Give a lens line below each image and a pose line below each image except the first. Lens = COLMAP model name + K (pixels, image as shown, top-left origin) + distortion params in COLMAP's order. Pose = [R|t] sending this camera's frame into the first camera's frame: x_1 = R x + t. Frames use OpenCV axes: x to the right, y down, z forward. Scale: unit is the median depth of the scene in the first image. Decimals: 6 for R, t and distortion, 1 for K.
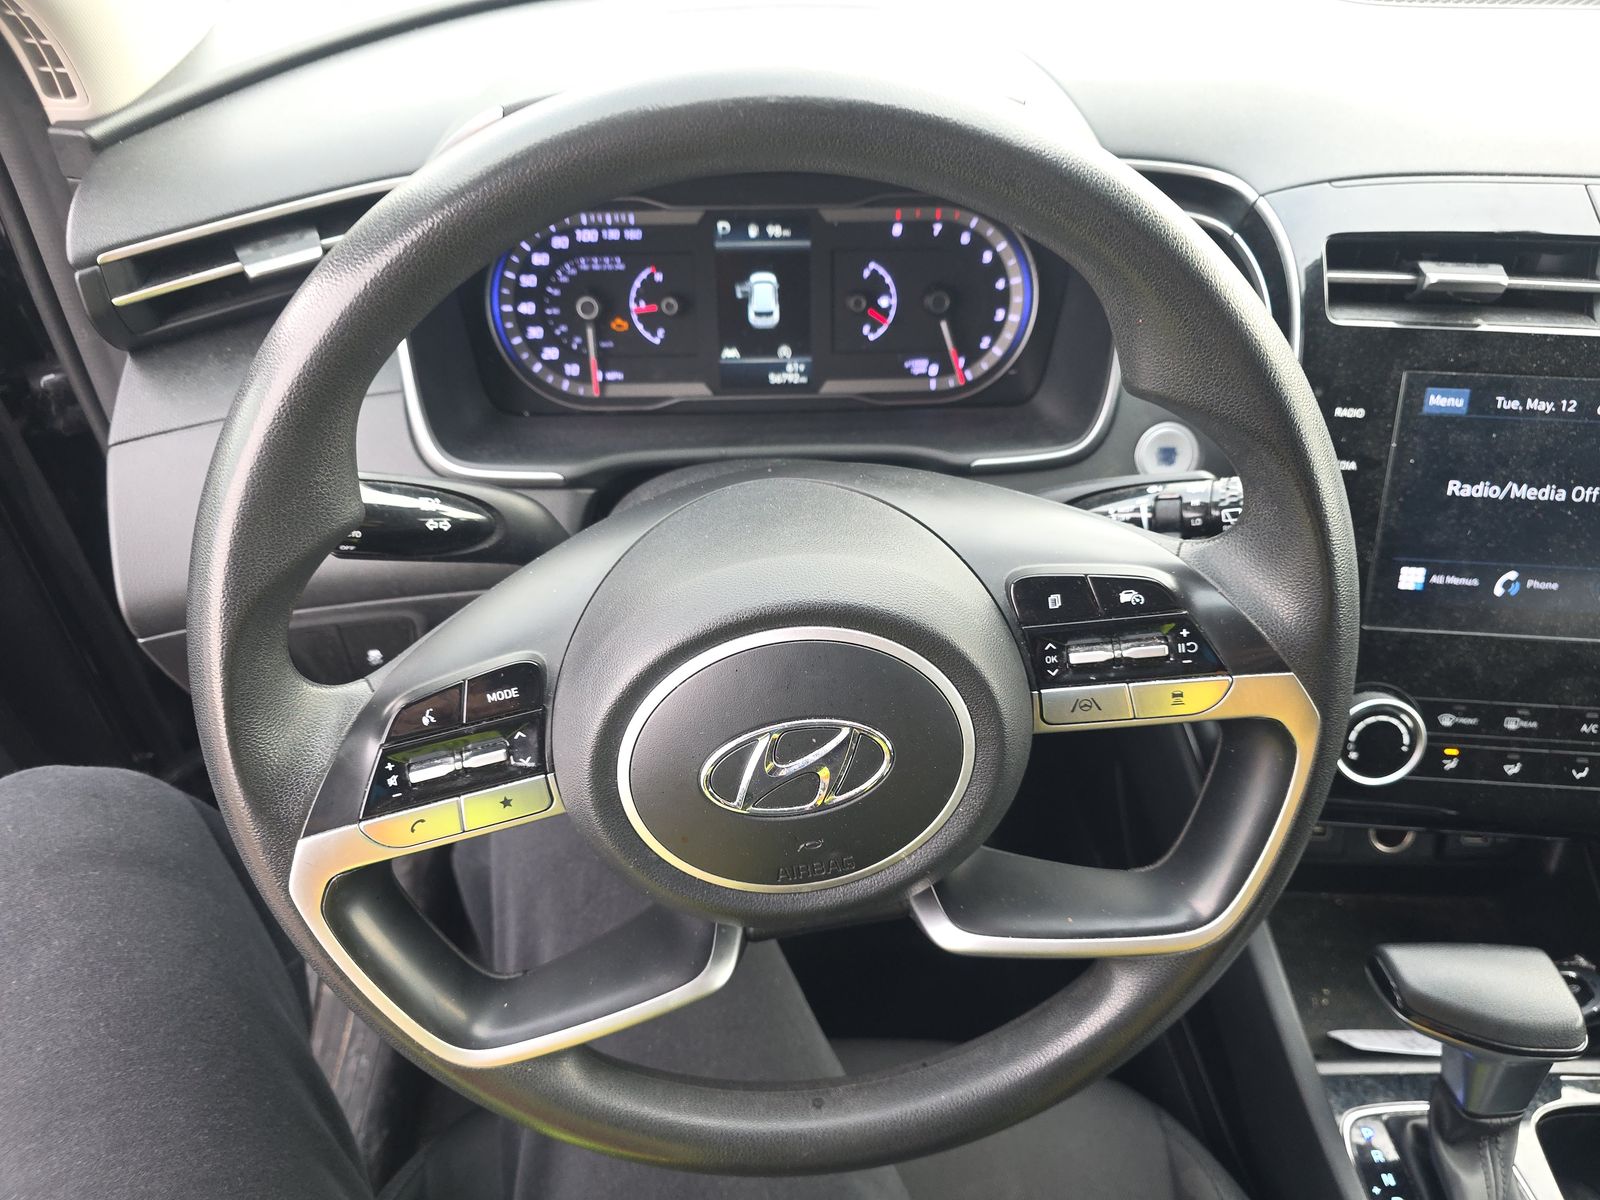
lens RADIAL K [[1067.1, 0, 803.2], [0, 1067.1, 612.1], [0, 0, 1]] dist [0.054302, -0.068049]
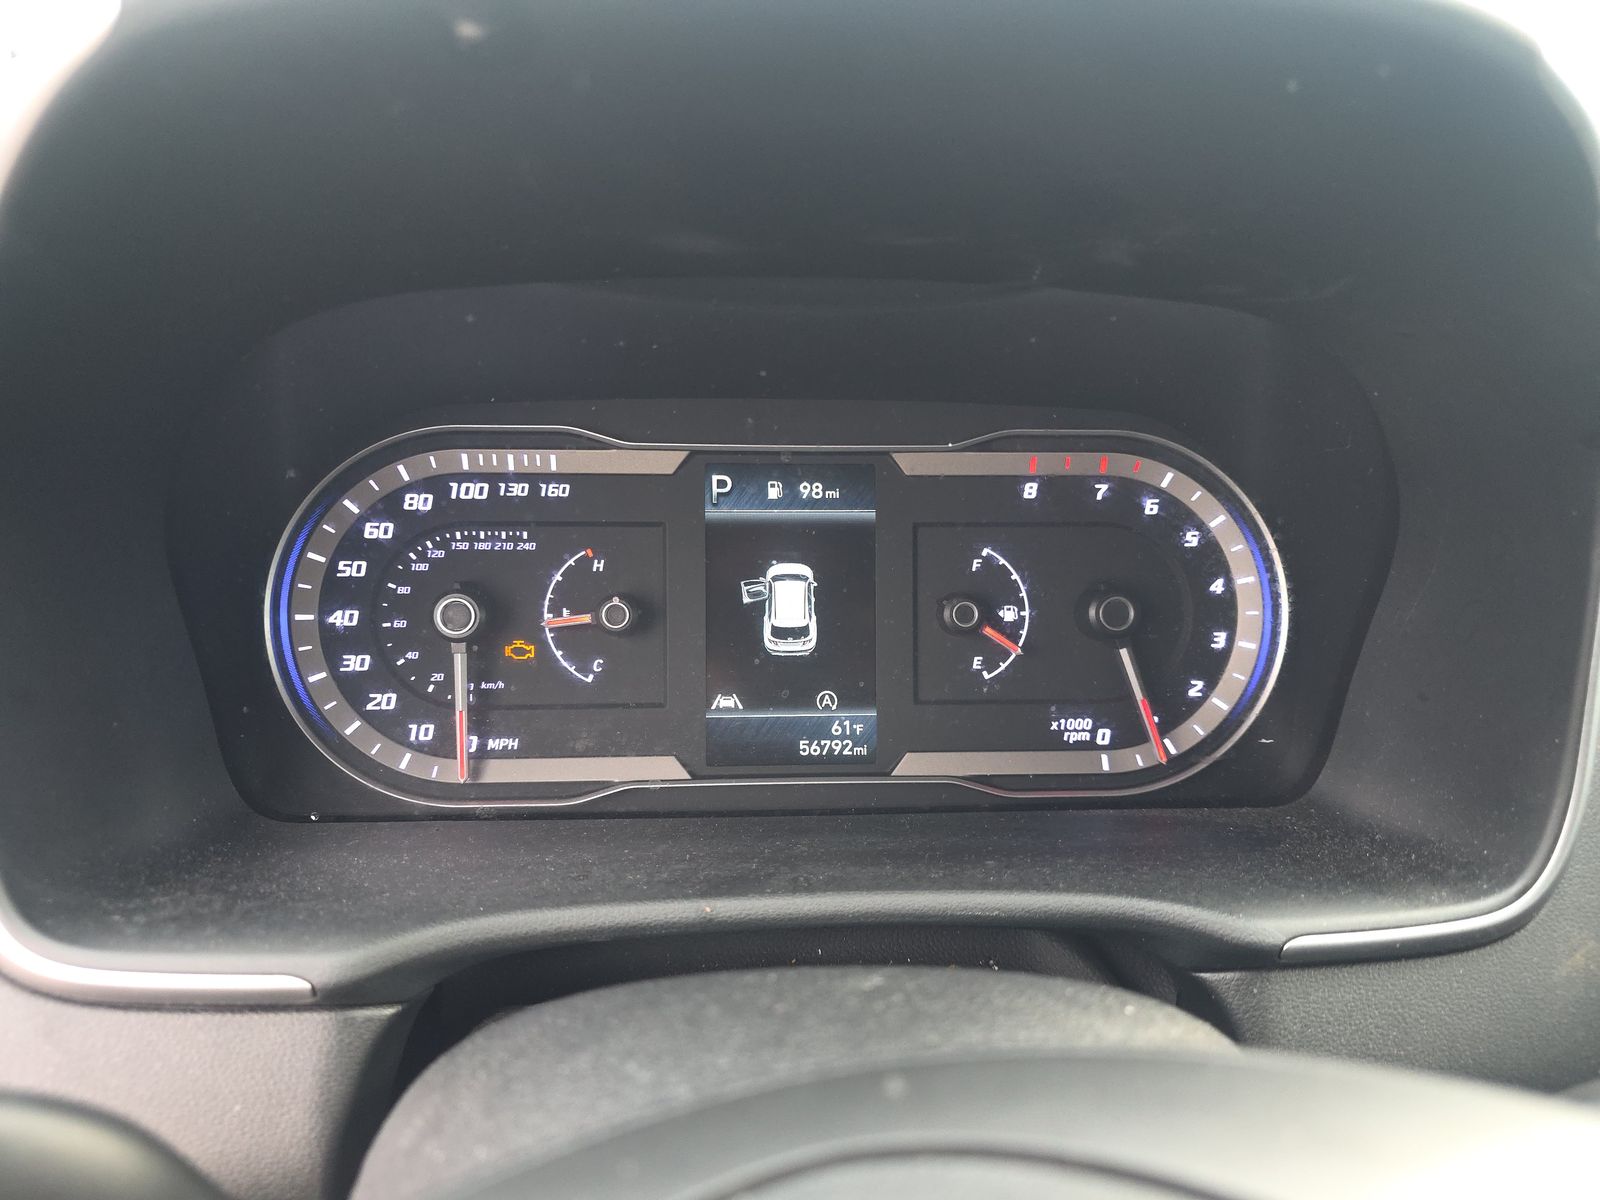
lens RADIAL K [[1067.1, 0, 803.2], [0, 1067.1, 612.1], [0, 0, 1]] dist [0.054302, -0.068049]
pose [[0.999784, 0.008871, 0.018795, -0.040982], [-0.001905, 0.939632, -0.342182, -0.105240], [-0.020696, 0.342072, 0.939446, 0.499405]]
